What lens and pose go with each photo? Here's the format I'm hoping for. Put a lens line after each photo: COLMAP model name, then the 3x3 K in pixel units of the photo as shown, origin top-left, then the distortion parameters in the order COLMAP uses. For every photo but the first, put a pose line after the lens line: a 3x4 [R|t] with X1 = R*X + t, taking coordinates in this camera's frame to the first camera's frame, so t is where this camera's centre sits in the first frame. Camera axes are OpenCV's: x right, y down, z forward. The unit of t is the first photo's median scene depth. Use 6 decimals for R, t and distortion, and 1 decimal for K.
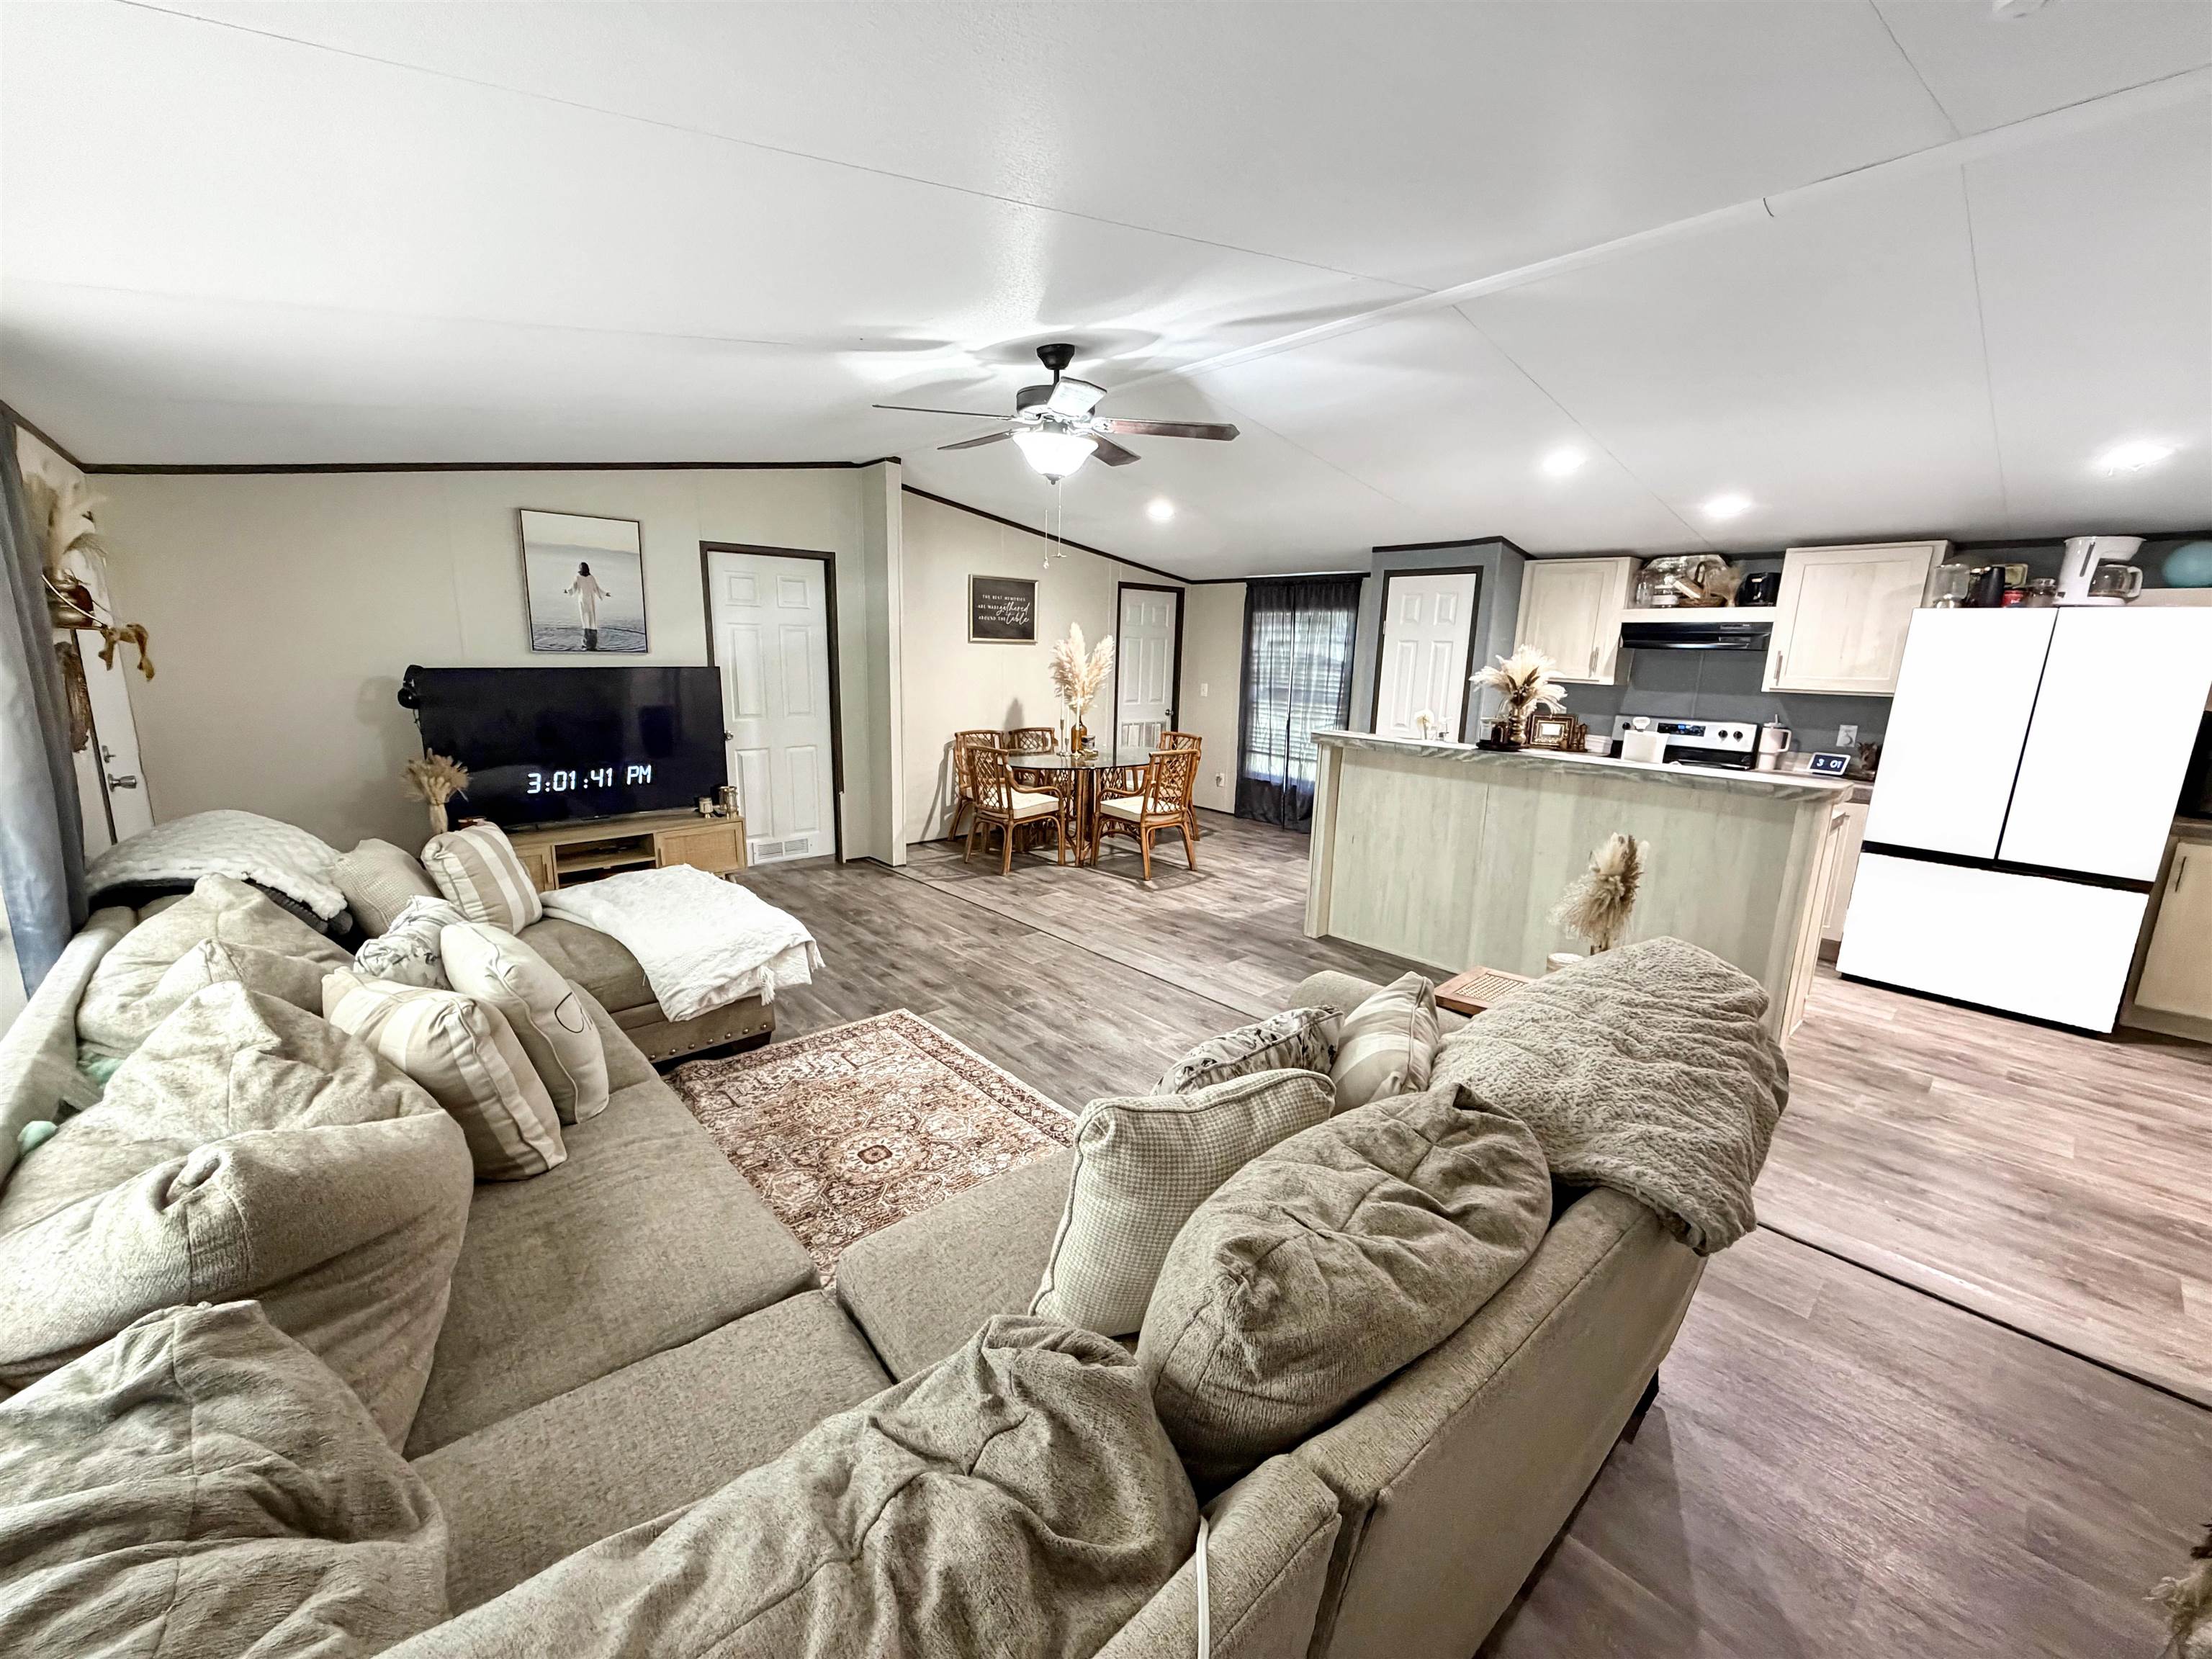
lens RADIAL K [[889.9, 0, 1107.8], [0, 889.9, 830.6], [0, 0, 1]] dist [-0.000686, 0.000024]
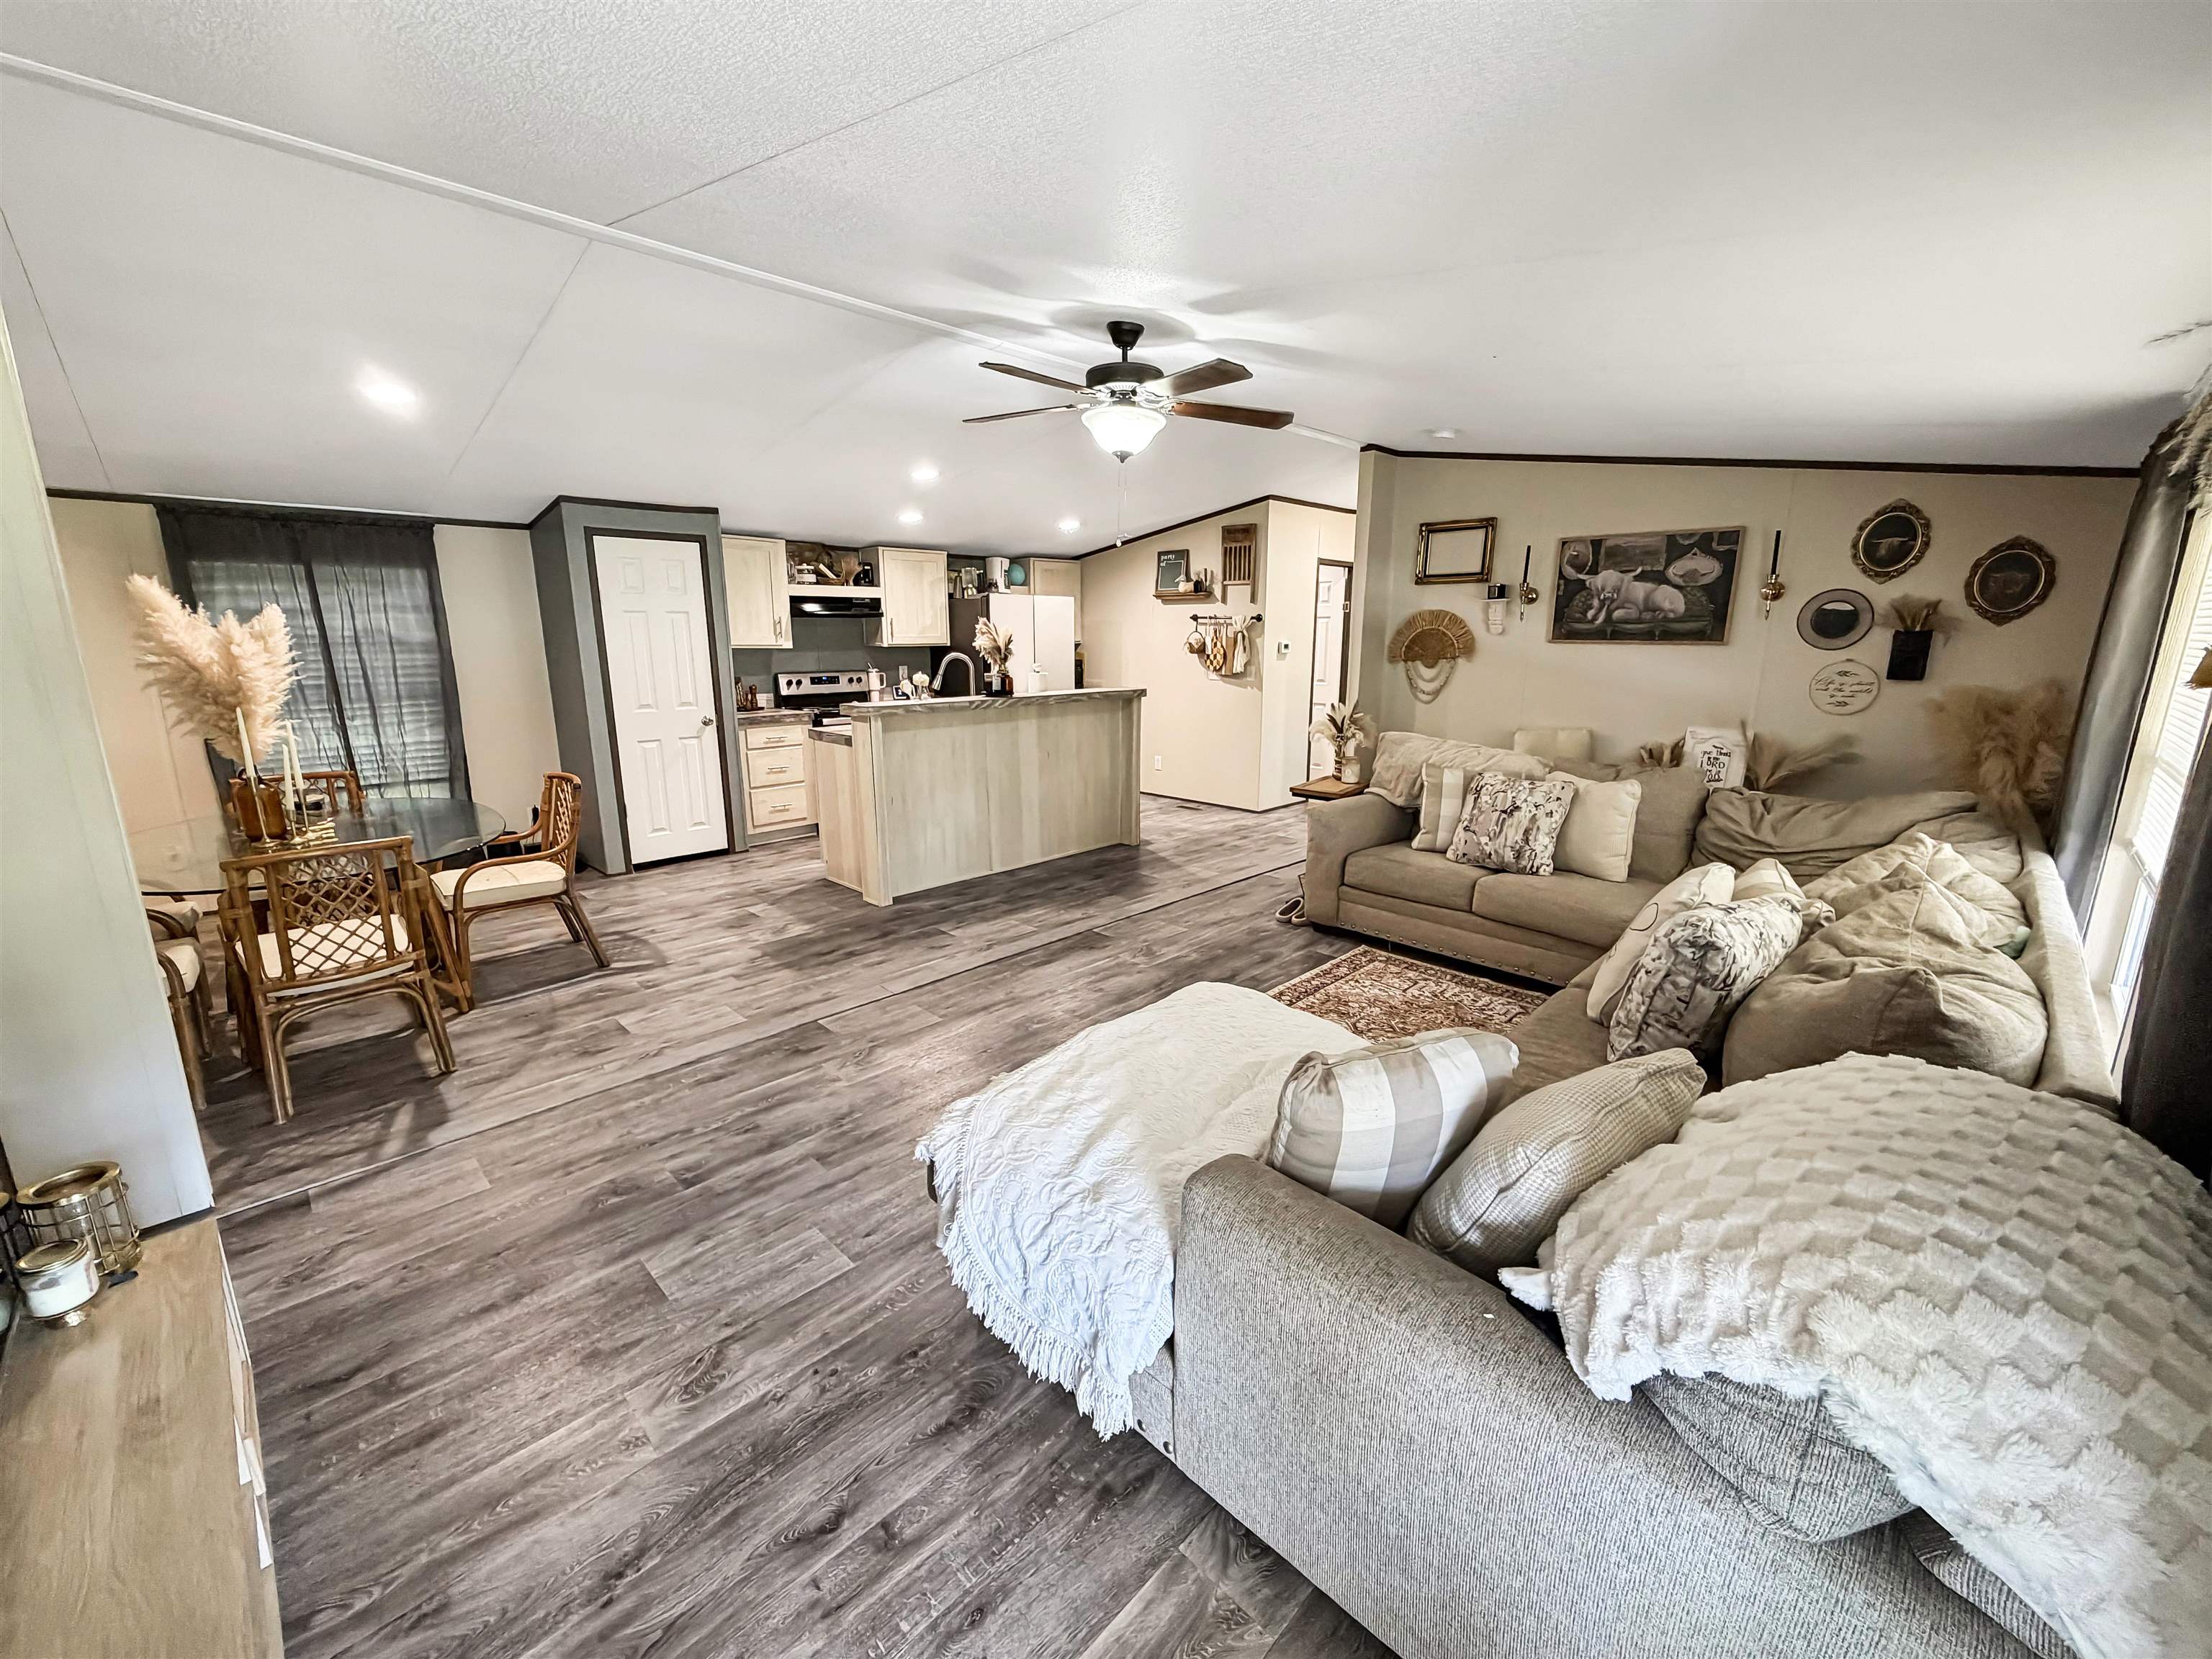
lens RADIAL K [[889.9, 0, 1109.5], [0, 889.9, 826.7], [0, 0, 1]] dist [-0.000686, 0.000024]
pose [[-0.066023, -0.245173, 0.967229, -0.681440], [0.195443, 0.947390, 0.253485, -0.158701], [-0.978490, 0.205774, -0.014632, 0.661139]]
